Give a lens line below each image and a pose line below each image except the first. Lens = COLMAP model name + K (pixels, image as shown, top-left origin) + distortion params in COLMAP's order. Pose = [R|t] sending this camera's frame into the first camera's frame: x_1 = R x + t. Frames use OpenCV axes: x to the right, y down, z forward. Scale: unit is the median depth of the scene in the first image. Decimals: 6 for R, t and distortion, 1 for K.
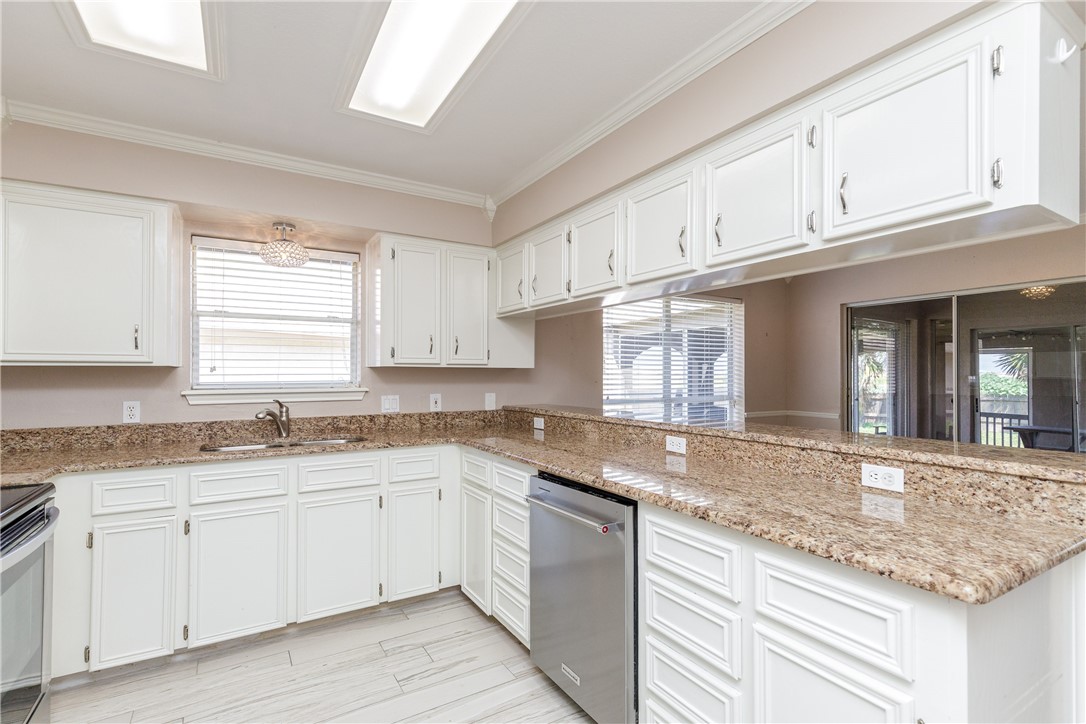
lens RADIAL K [[498.1, 0, 551.4], [0, 498.1, 361.1], [0, 0, 1]] dist [0.024123, -0.000594]
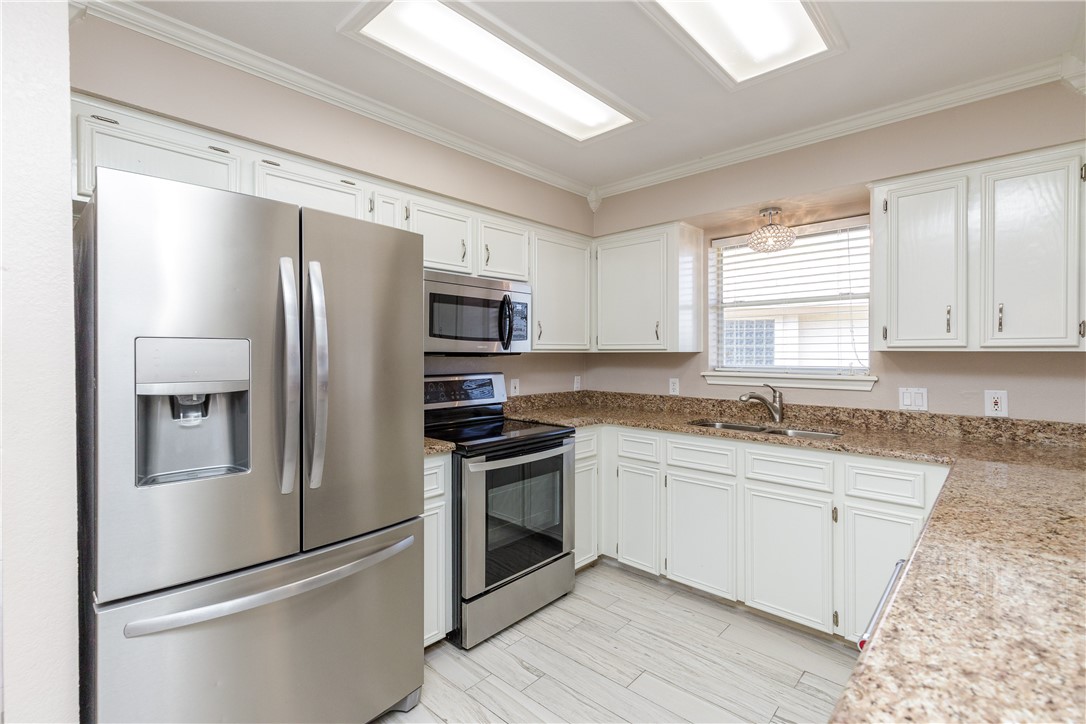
lens RADIAL K [[498.1, 0, 517.1], [0, 498.1, 347.6], [0, 0, 1]] dist [0.024123, -0.000594]
pose [[0.284066, -0.010788, -0.958744, 0.277160], [0.024216, 0.999698, -0.004074, -0.004828], [0.958499, -0.022060, 0.284241, 0.224143]]
